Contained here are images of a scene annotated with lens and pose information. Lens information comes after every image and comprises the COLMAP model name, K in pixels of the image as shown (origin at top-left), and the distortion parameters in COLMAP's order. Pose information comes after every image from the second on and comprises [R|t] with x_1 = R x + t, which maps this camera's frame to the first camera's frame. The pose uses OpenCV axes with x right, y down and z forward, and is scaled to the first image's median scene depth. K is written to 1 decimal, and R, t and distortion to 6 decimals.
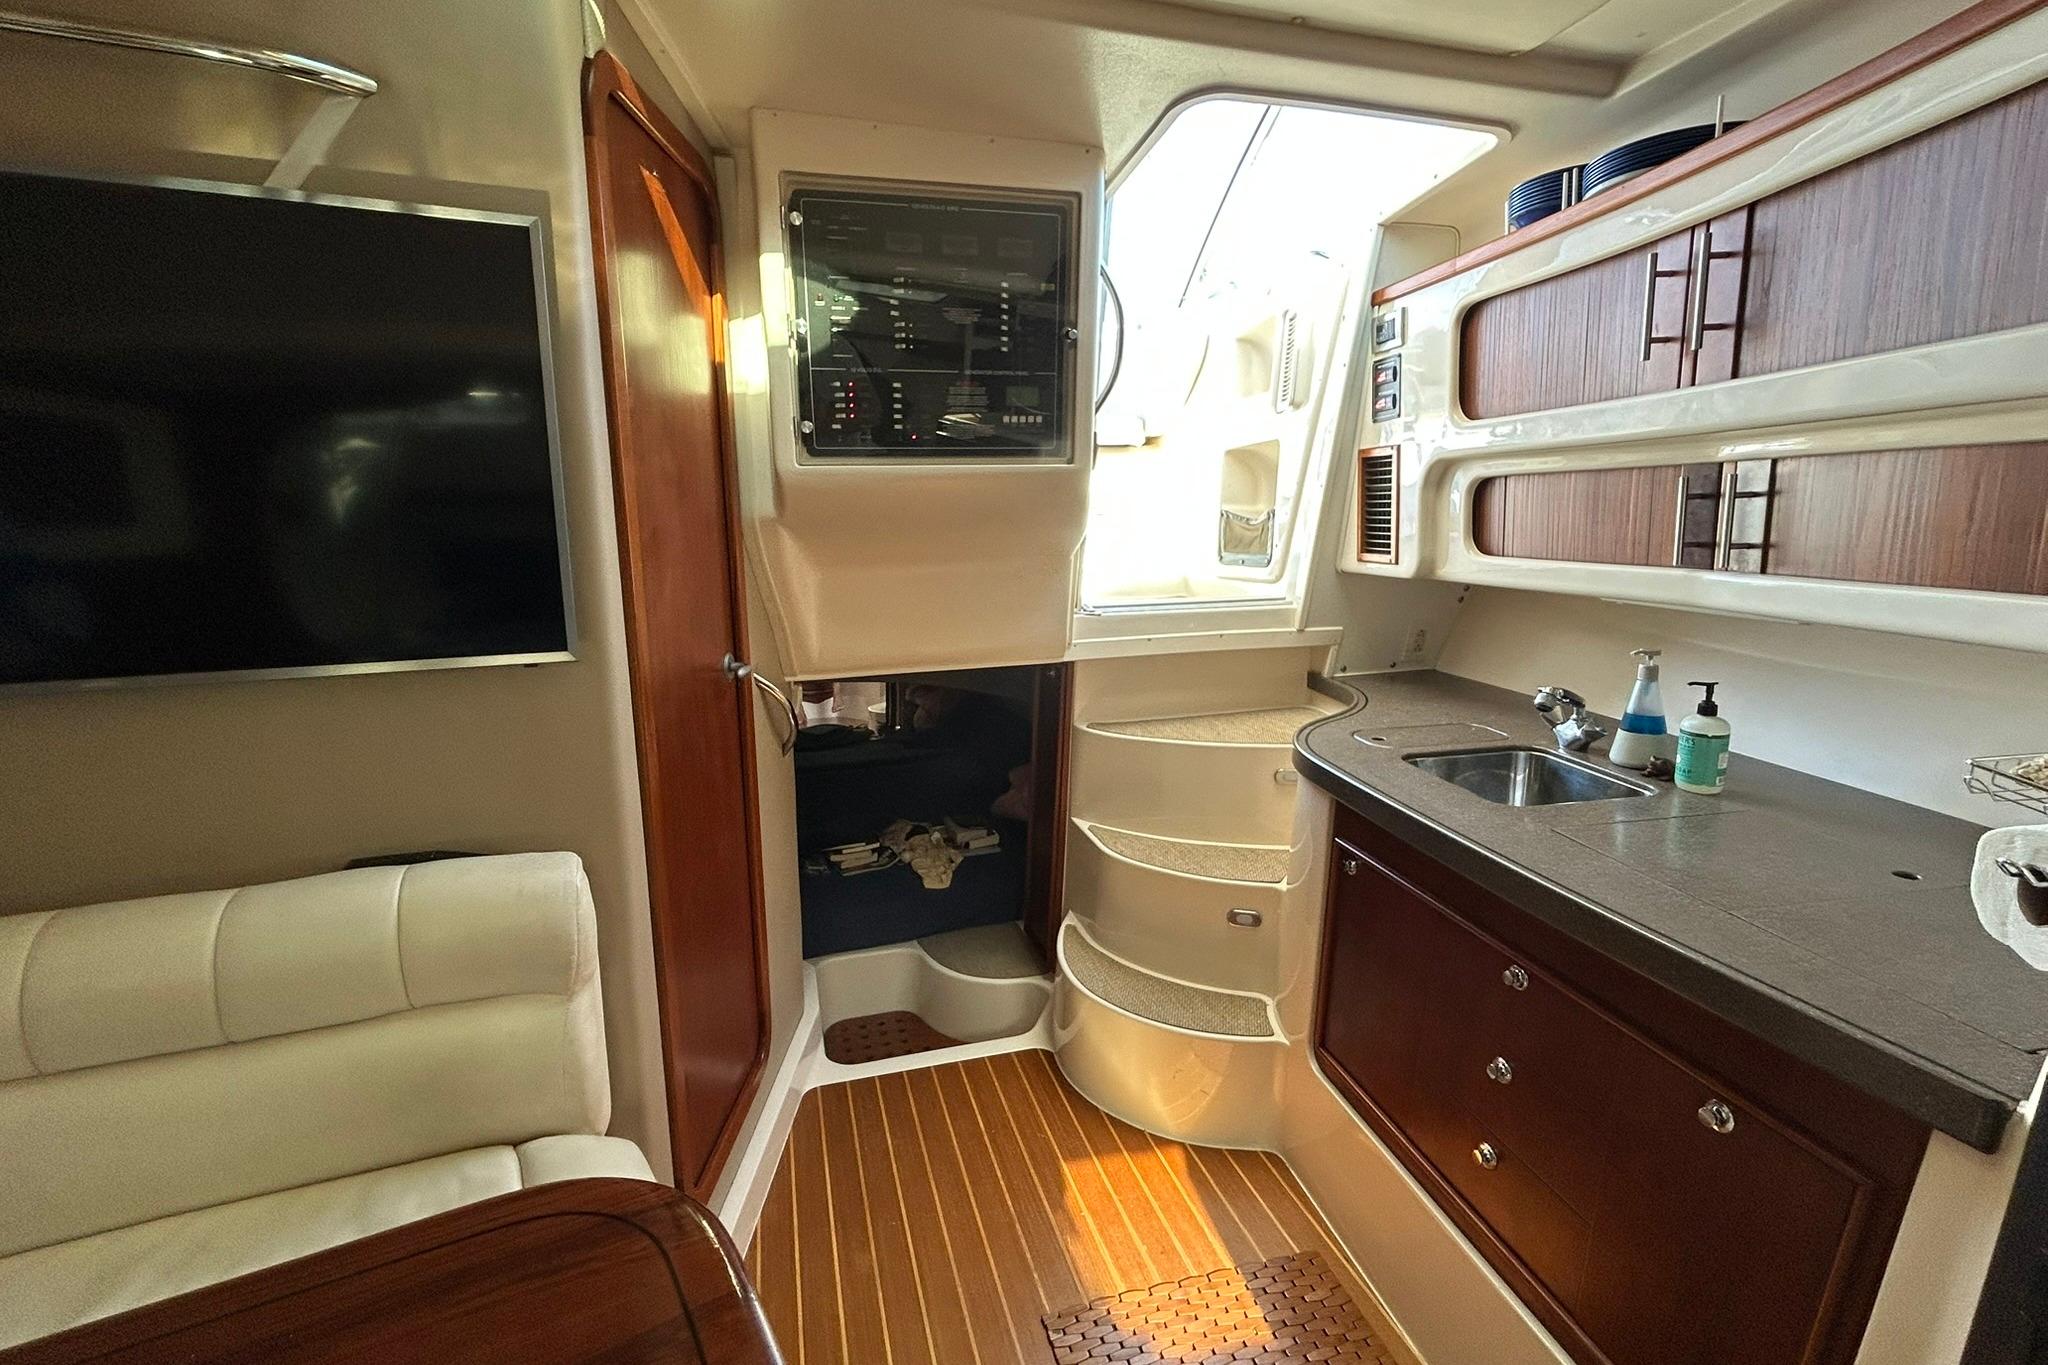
lens RADIAL K [[910.1, 0, 1028.2], [0, 910.1, 672.3], [0, 0, 1]] dist [0.000781, 0.000256]
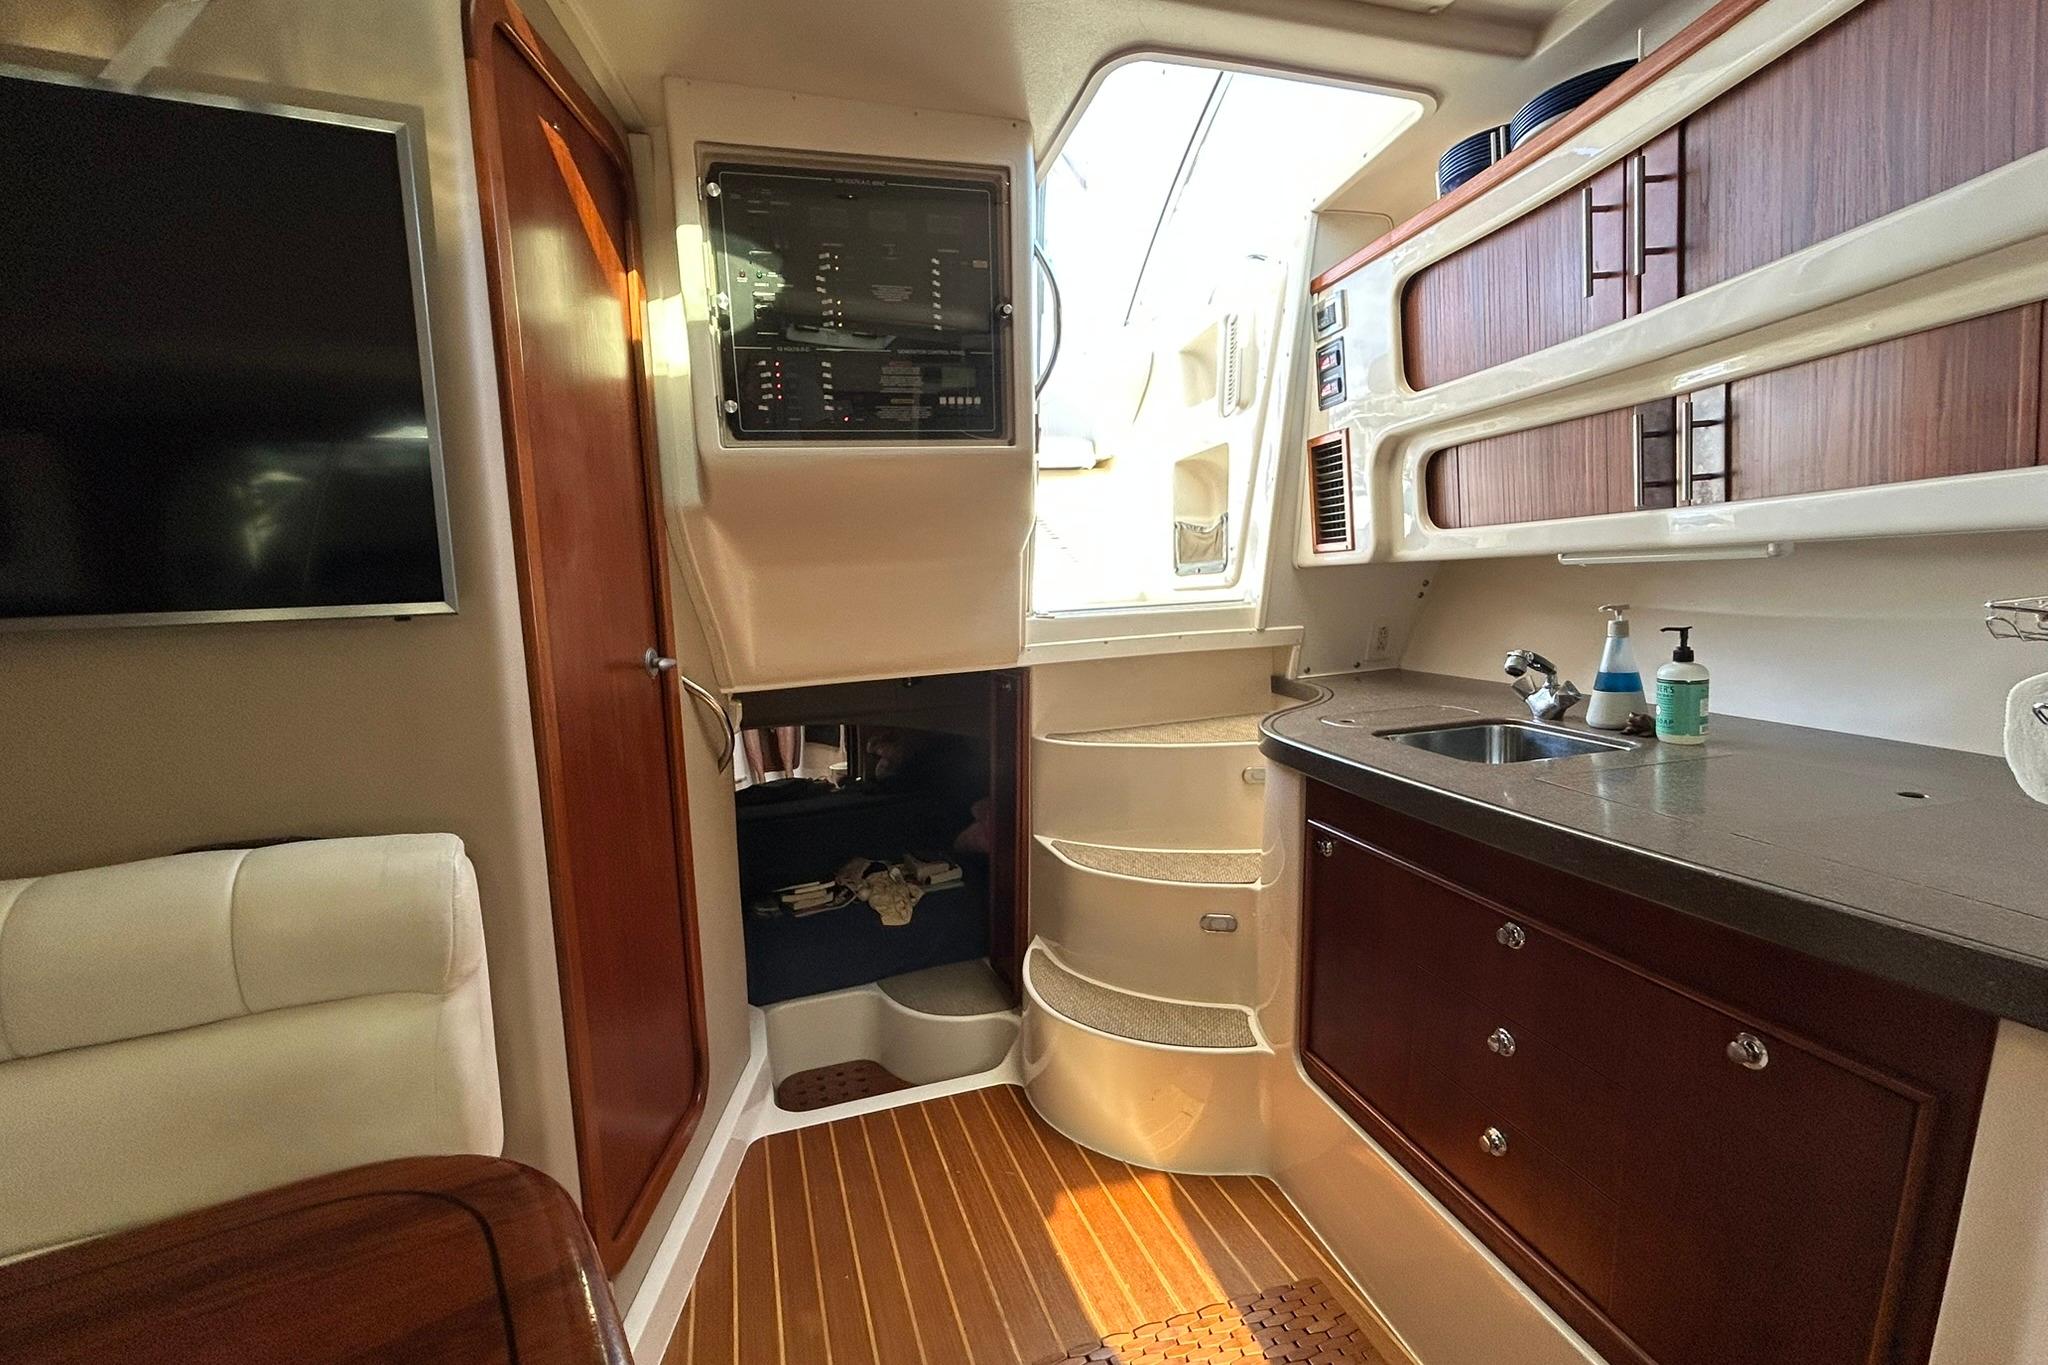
lens RADIAL K [[910.1, 0, 1026.9], [0, 910.1, 672.1], [0, 0, 1]] dist [0.000781, 0.000256]
pose [[0.998638, -0.039329, 0.034282, 0.022404], [0.041793, 0.996351, -0.074419, 0.092145], [-0.031230, 0.075751, 0.996638, 0.064493]]
